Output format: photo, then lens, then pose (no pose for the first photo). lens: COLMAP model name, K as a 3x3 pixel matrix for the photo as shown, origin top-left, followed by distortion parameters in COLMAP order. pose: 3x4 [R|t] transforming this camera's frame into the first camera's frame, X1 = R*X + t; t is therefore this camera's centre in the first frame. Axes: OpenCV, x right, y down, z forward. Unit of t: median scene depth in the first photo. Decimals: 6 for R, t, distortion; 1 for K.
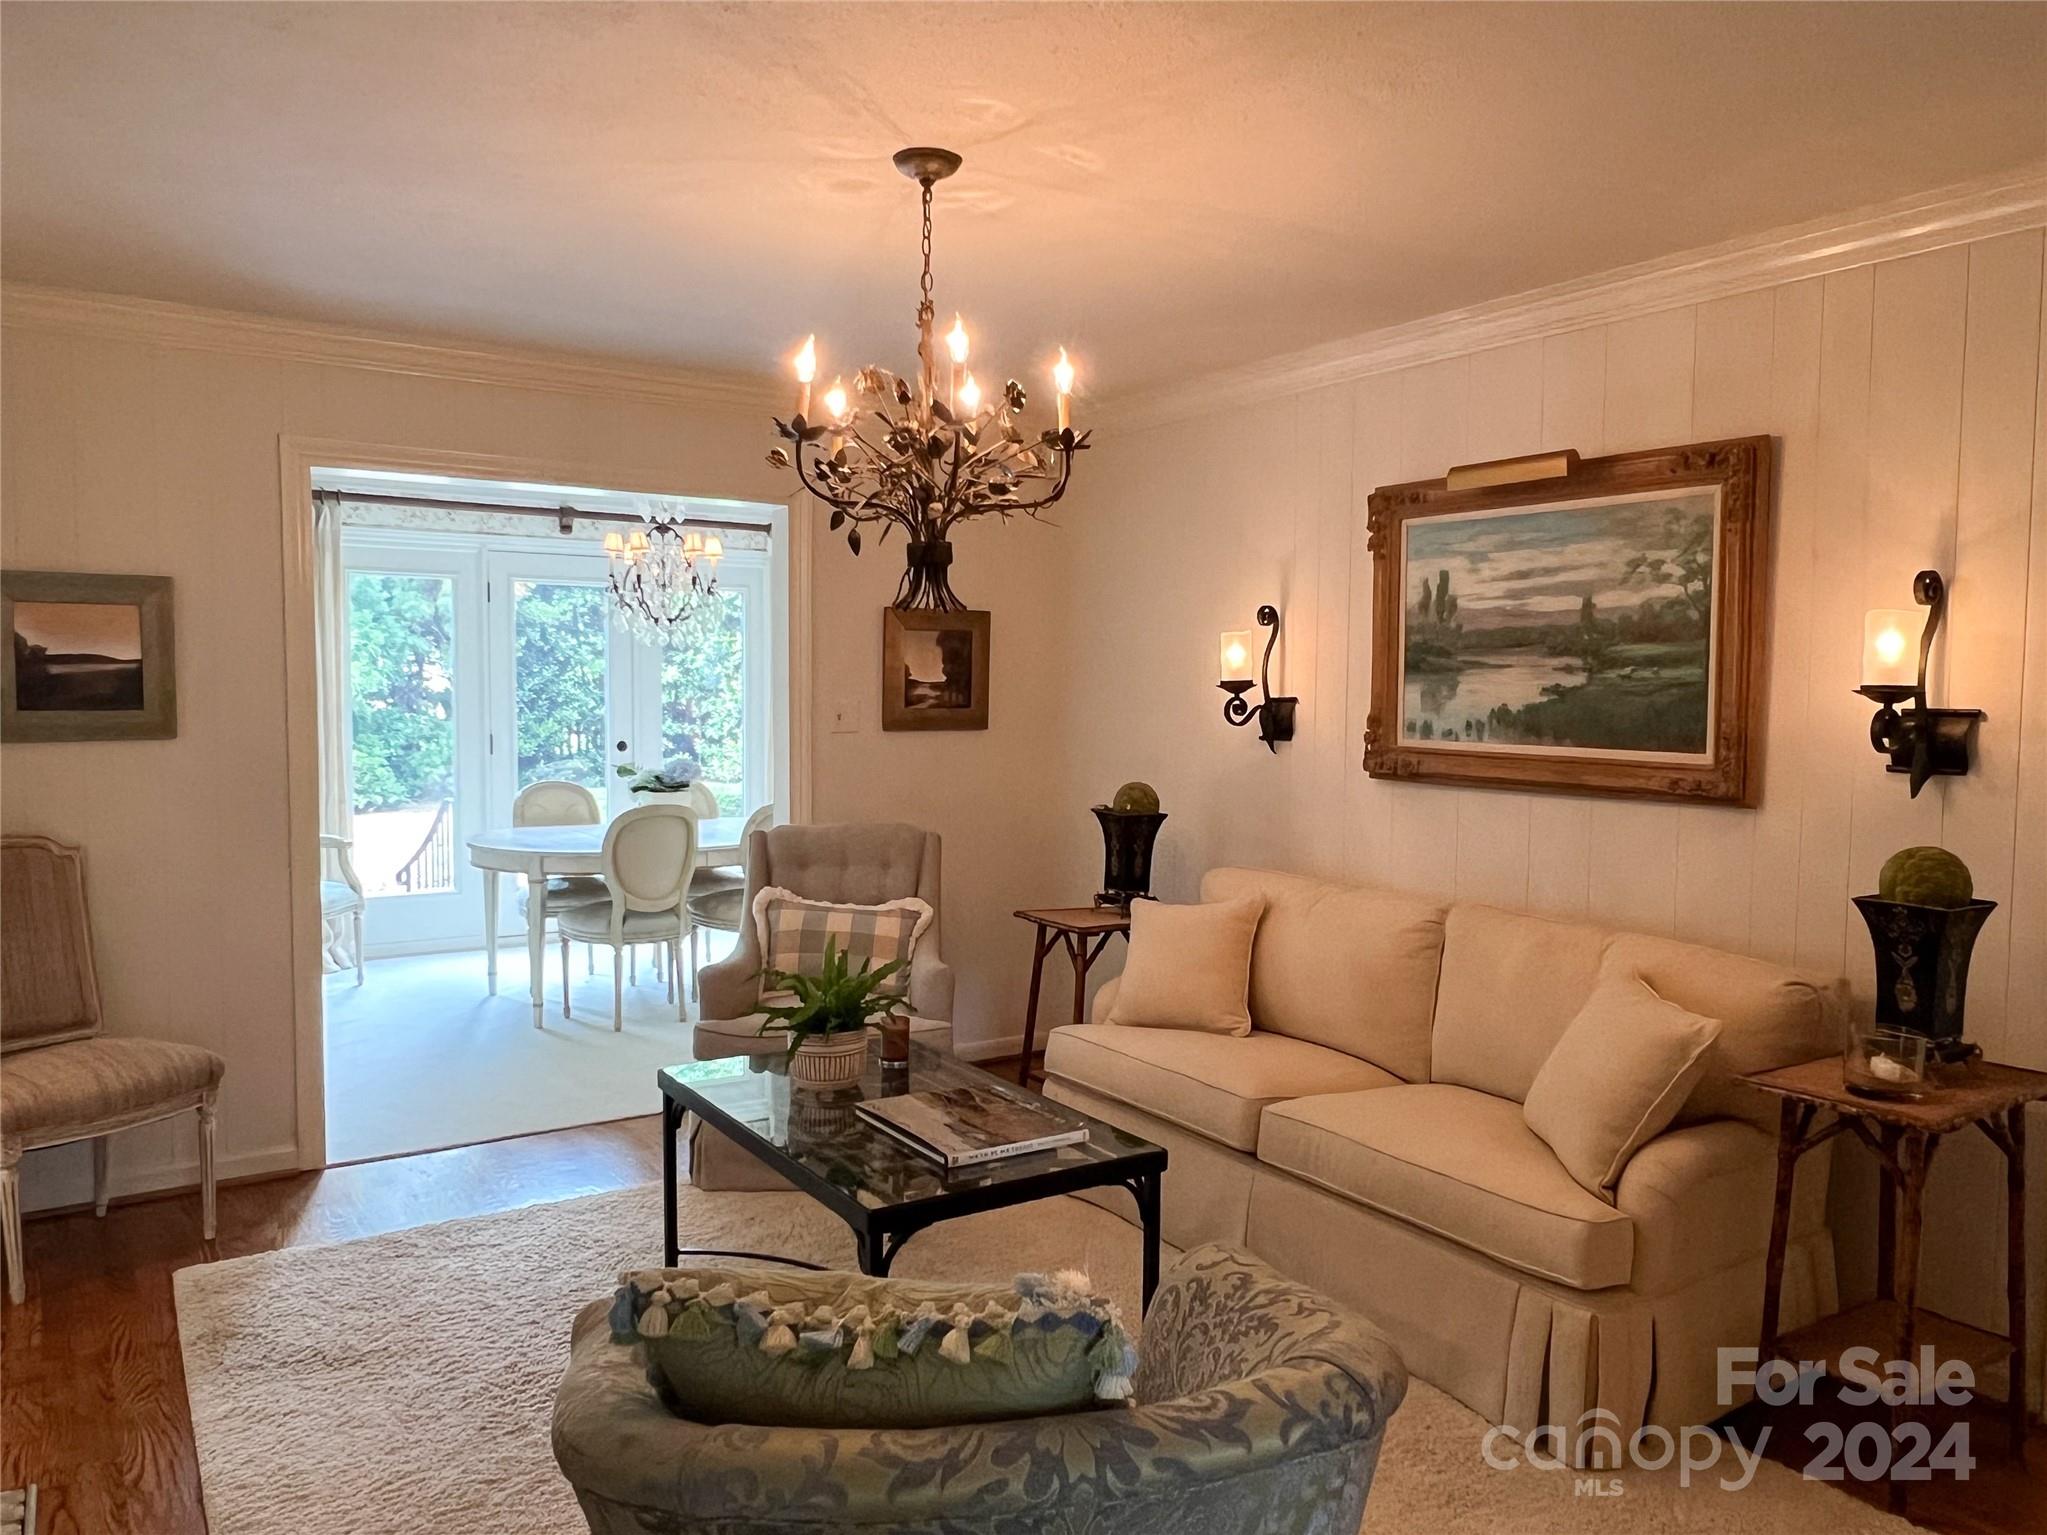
lens RADIAL K [[1428.1, 0, 1017.5], [0, 1428.1, 766.8], [0, 0, 1]] dist [-0.000332, -0.000465]
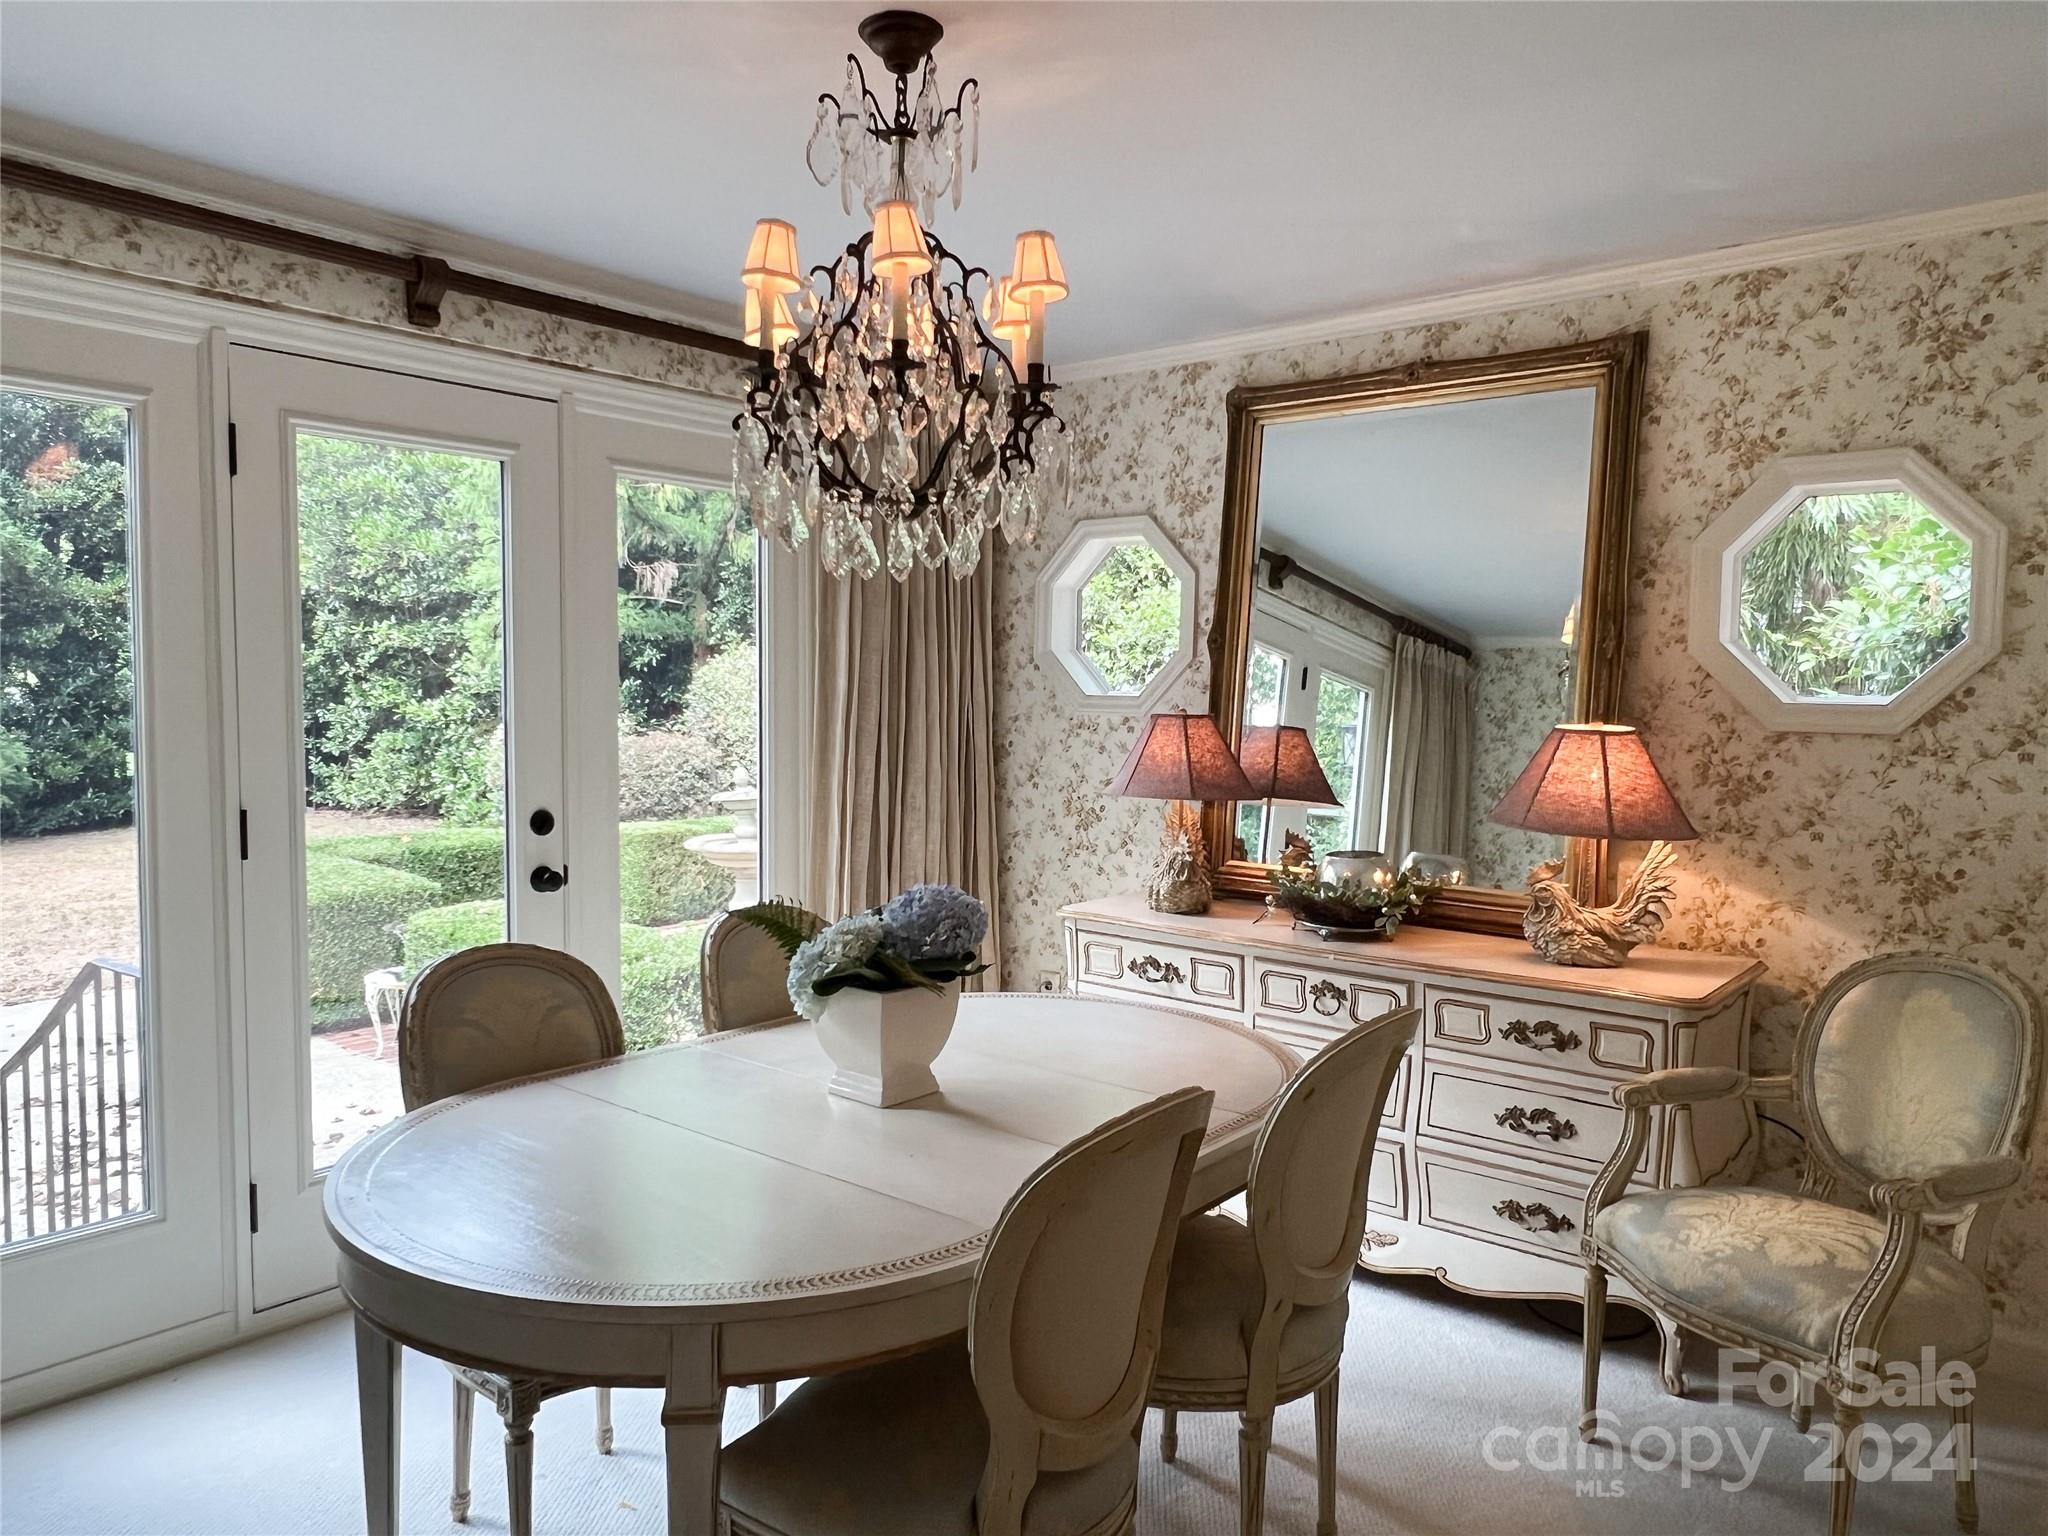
lens RADIAL K [[1428.8, 0, 1029.2], [0, 1428.8, 769.3], [0, 0, 1]] dist [-0.000332, -0.000465]
pose [[0.960297, -0.015171, 0.278568, -0.067805], [0.015368, 0.999881, 0.001479, -0.007799], [-0.278557, 0.002861, 0.960415, 0.140689]]
